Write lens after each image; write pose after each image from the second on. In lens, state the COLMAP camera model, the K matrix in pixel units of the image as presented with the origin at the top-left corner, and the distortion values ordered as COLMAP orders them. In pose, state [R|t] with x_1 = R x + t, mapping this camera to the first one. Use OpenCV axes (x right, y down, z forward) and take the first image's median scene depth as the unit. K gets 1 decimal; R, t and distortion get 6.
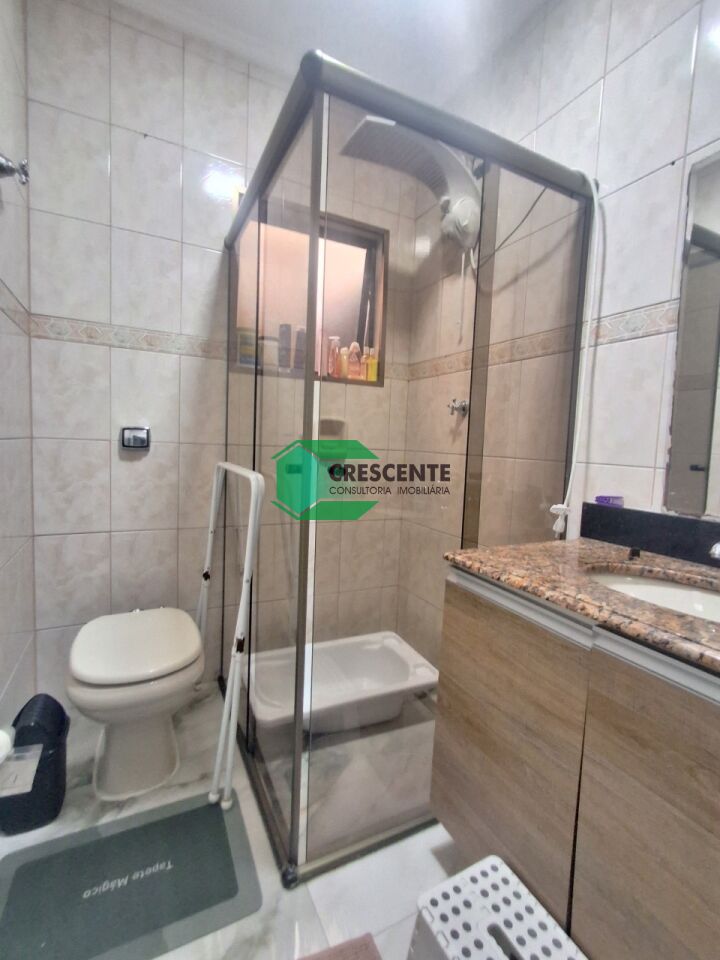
lens RADIAL K [[437.3, 0, 355.8], [0, 437.3, 475.3], [0, 0, 1]] dist [0.001144, 0.000924]
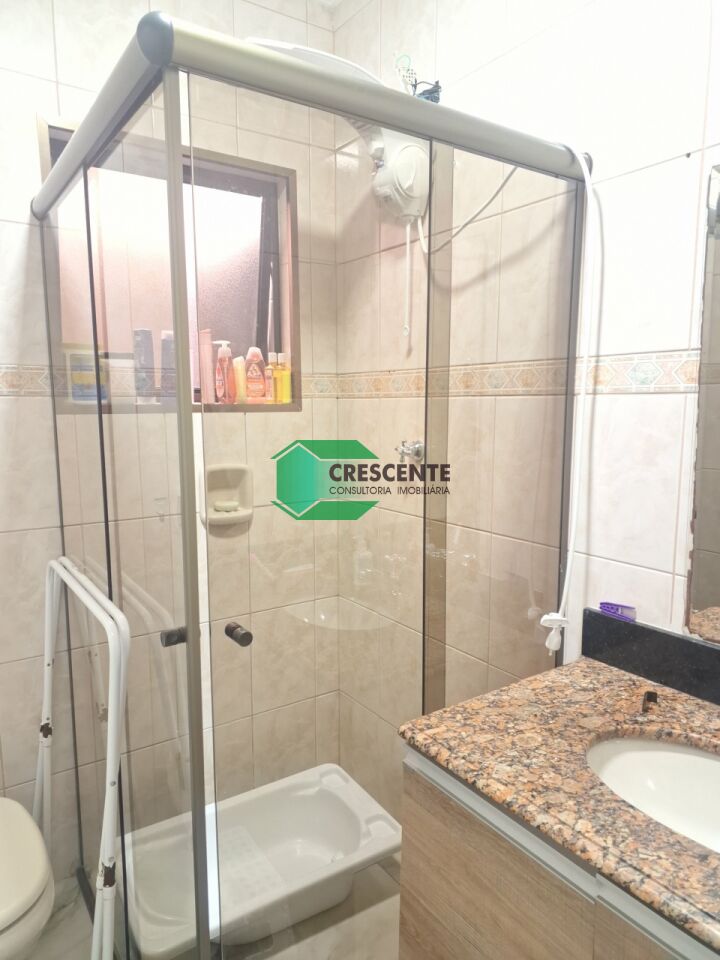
lens RADIAL K [[643.3, 0, 357.1], [0, 643.3, 496.1], [0, 0, 1]] dist [0.082458, -0.105888]
pose [[0.989297, -0.060861, 0.132617, 0.012711], [0.051920, 0.996204, 0.069868, -0.200661], [-0.136366, -0.062235, 0.988702, -0.006806]]
